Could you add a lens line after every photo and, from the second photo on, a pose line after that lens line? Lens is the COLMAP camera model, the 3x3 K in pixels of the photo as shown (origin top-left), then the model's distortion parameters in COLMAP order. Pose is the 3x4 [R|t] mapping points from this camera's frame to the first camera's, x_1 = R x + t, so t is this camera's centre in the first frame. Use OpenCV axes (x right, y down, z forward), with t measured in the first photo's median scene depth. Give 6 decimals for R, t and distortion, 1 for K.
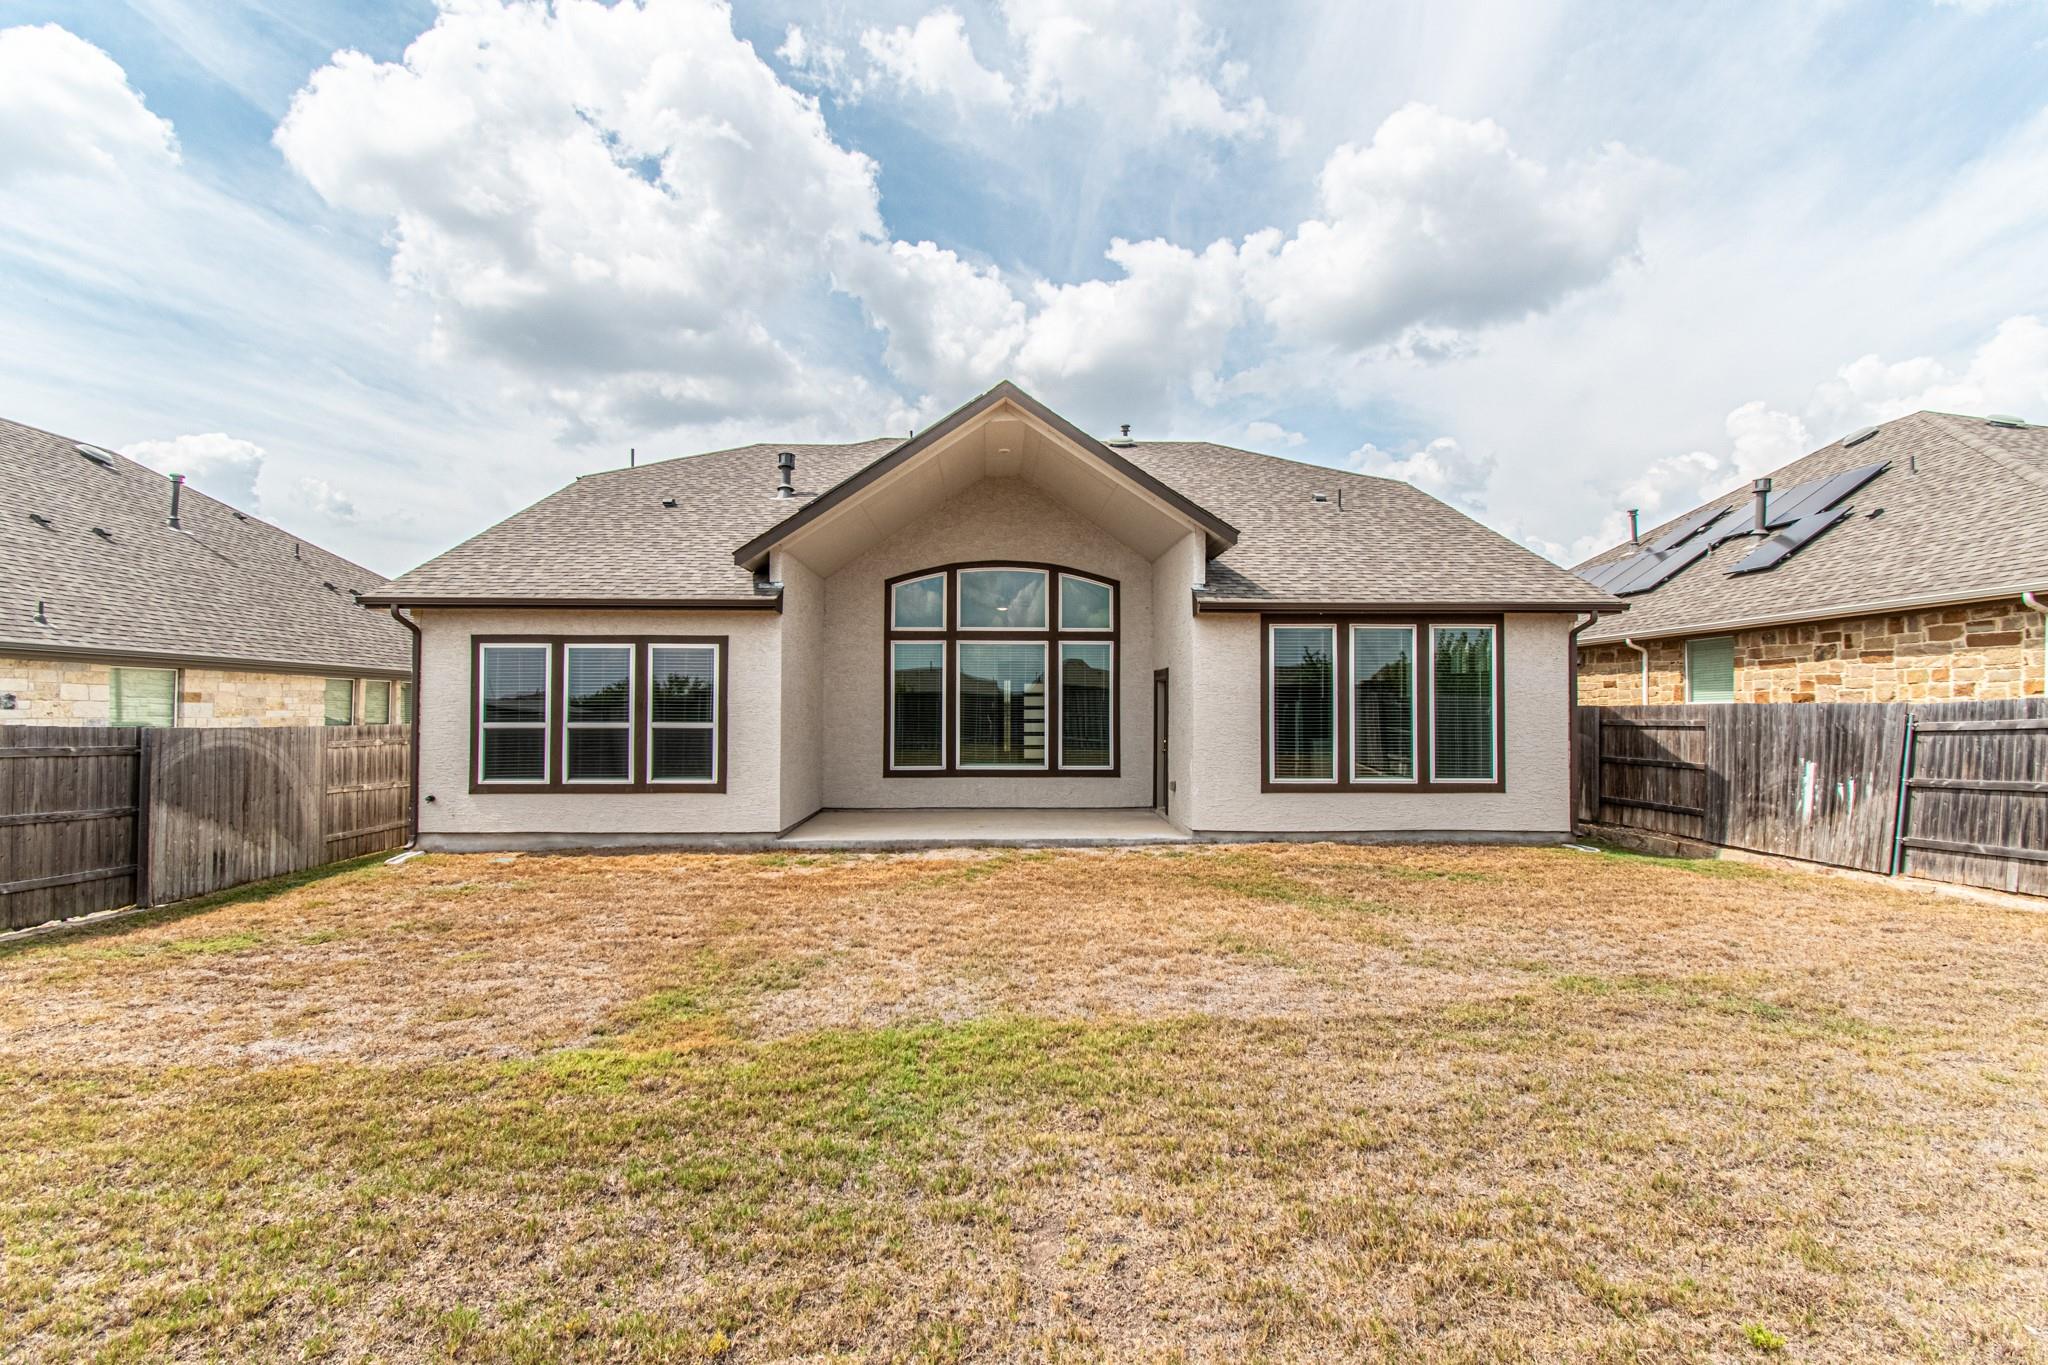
lens RADIAL K [[892.8, 0, 1000.0], [0, 892.8, 684.6], [0, 0, 1]] dist [0.022160, -0.019373]
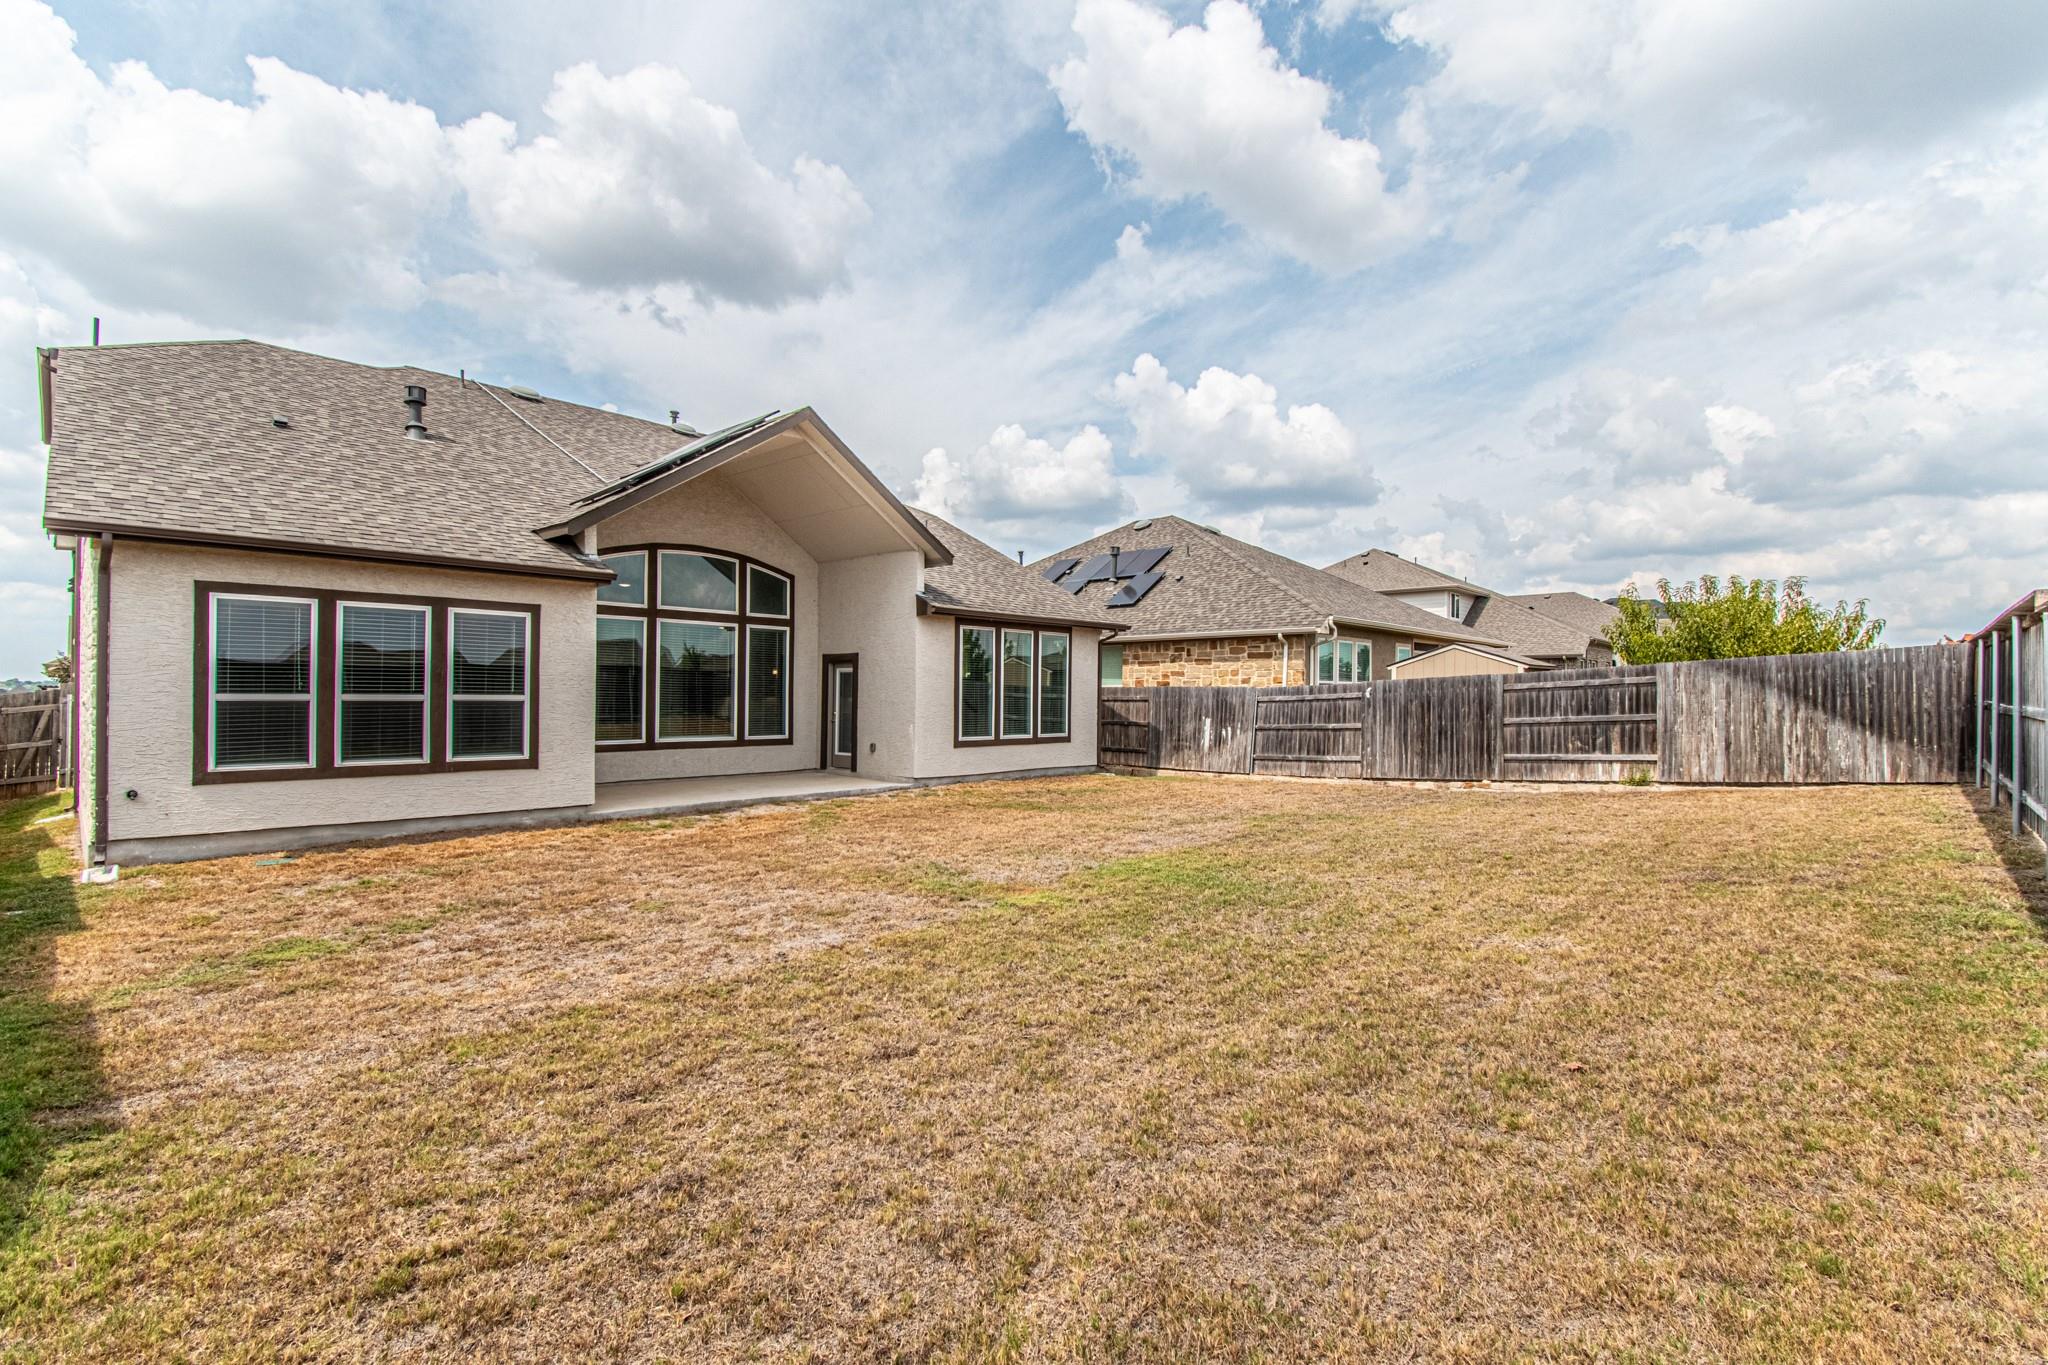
lens RADIAL K [[892.8, 0, 1000.0], [0, 892.8, 684.6], [0, 0, 1]] dist [0.022160, -0.019373]
pose [[0.727351, 0.012224, 0.686157, -0.606119], [-0.027375, 0.999562, 0.011211, 0.006765], [-0.685720, -0.026938, 0.727367, -0.040629]]
